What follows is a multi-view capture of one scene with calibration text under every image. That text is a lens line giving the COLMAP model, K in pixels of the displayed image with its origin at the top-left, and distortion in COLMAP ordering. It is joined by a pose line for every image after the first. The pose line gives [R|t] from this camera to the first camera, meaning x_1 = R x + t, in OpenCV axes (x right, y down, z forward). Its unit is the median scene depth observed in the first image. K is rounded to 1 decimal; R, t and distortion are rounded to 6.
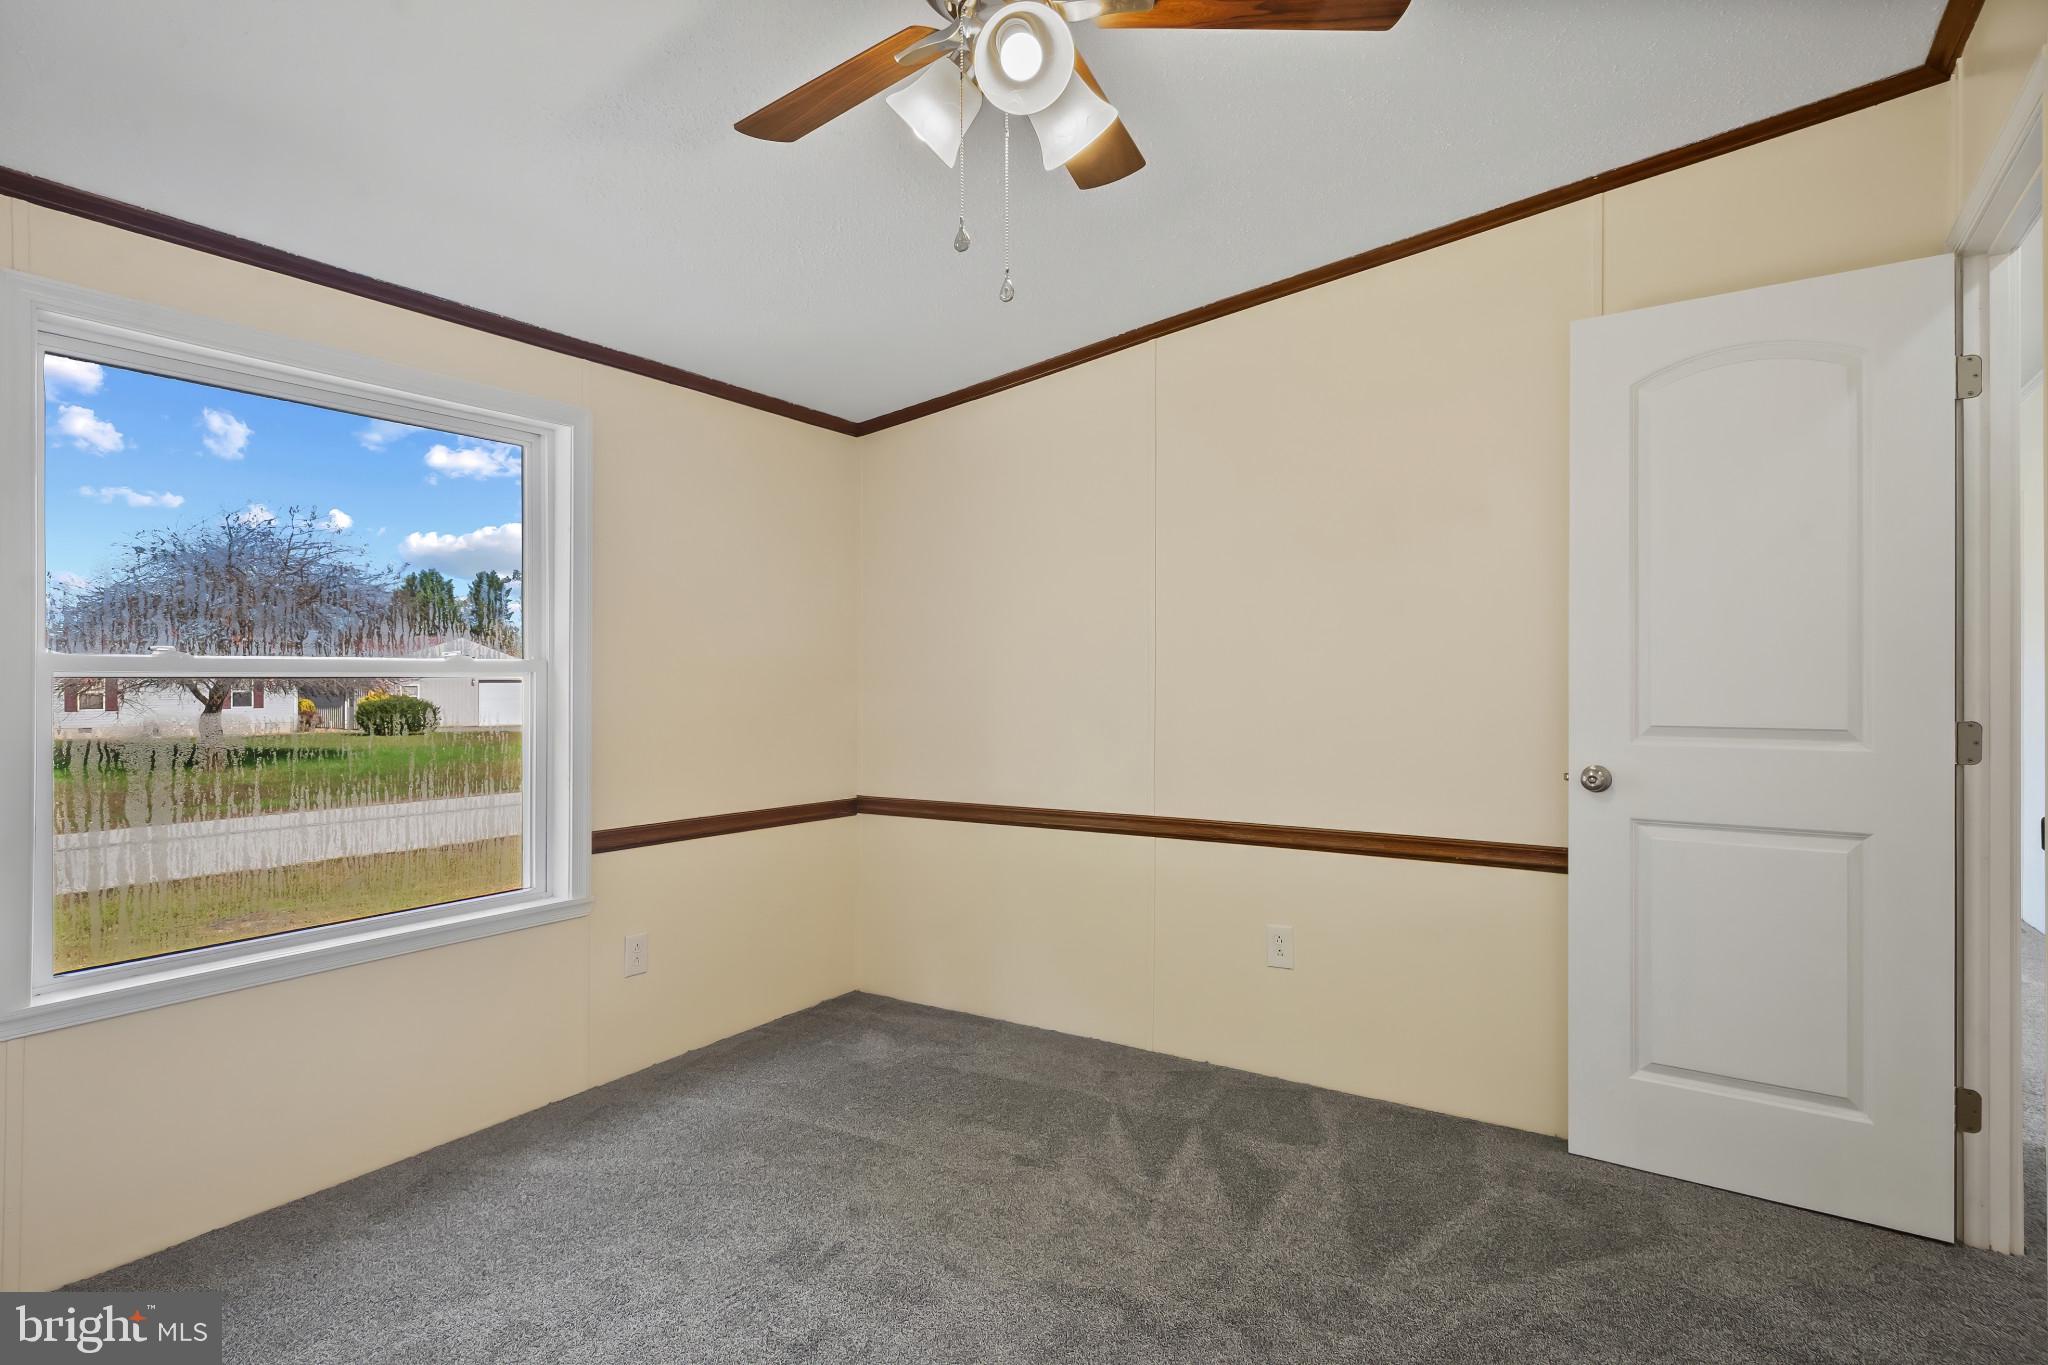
lens RADIAL K [[920.6, 0, 1023.5], [0, 920.6, 691.0], [0, 0, 1]] dist [-0.001947, -0.000485]
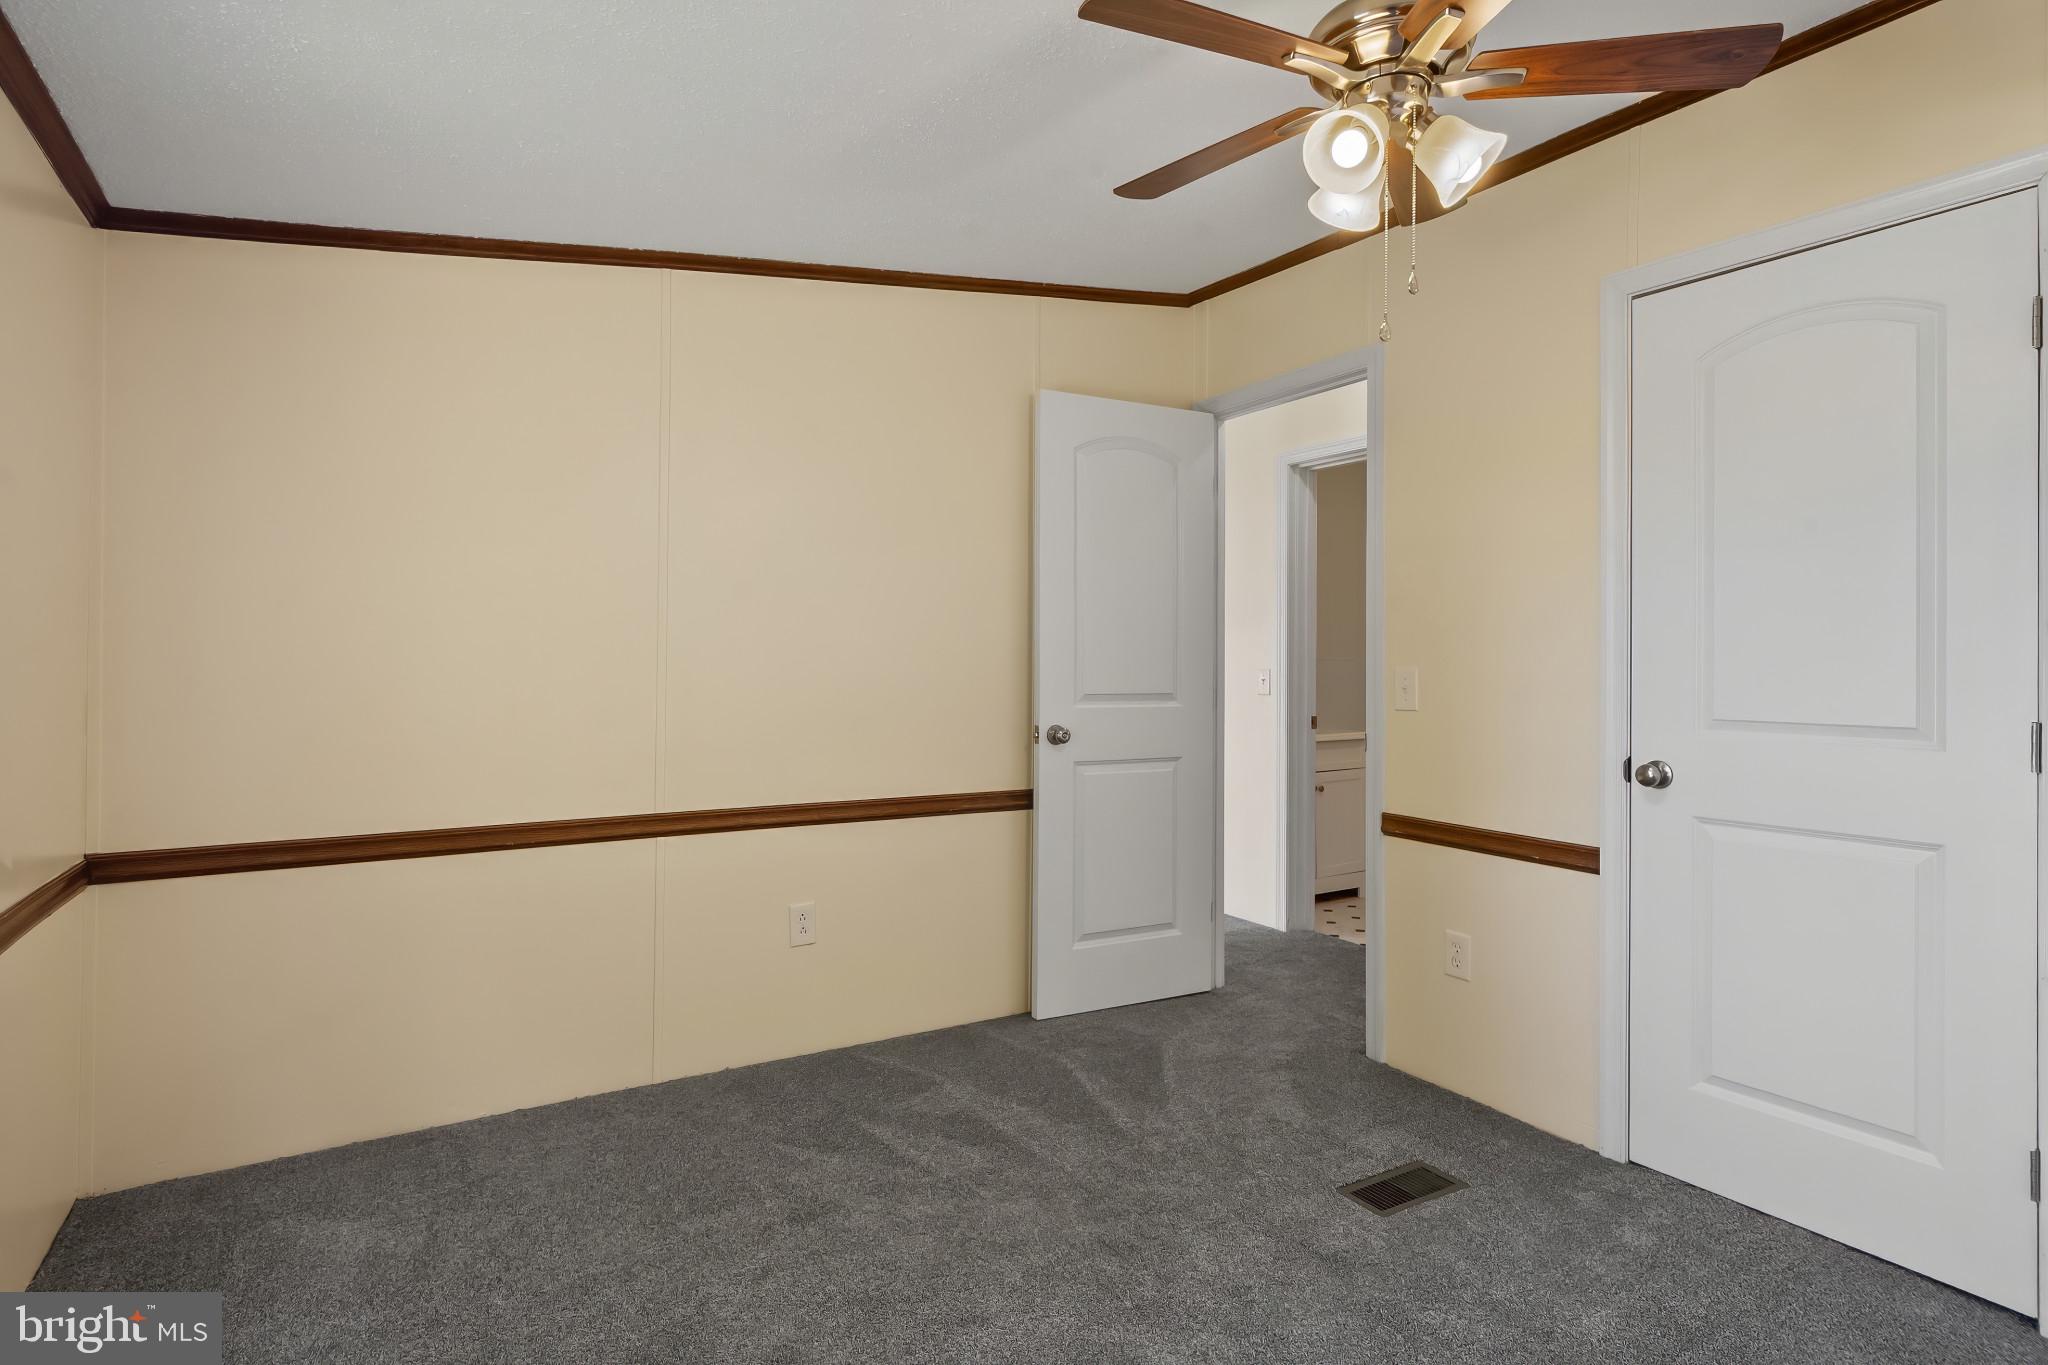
lens RADIAL K [[913.2, 0, 1023.7], [0, 913.2, 668.8], [0, 0, 1]] dist [-0.000913, -0.000127]
pose [[0.540779, -0.003889, 0.841156, -0.529419], [0.000549, 0.999991, 0.004270, -0.006656], [-0.841164, -0.001847, 0.540776, 0.318591]]
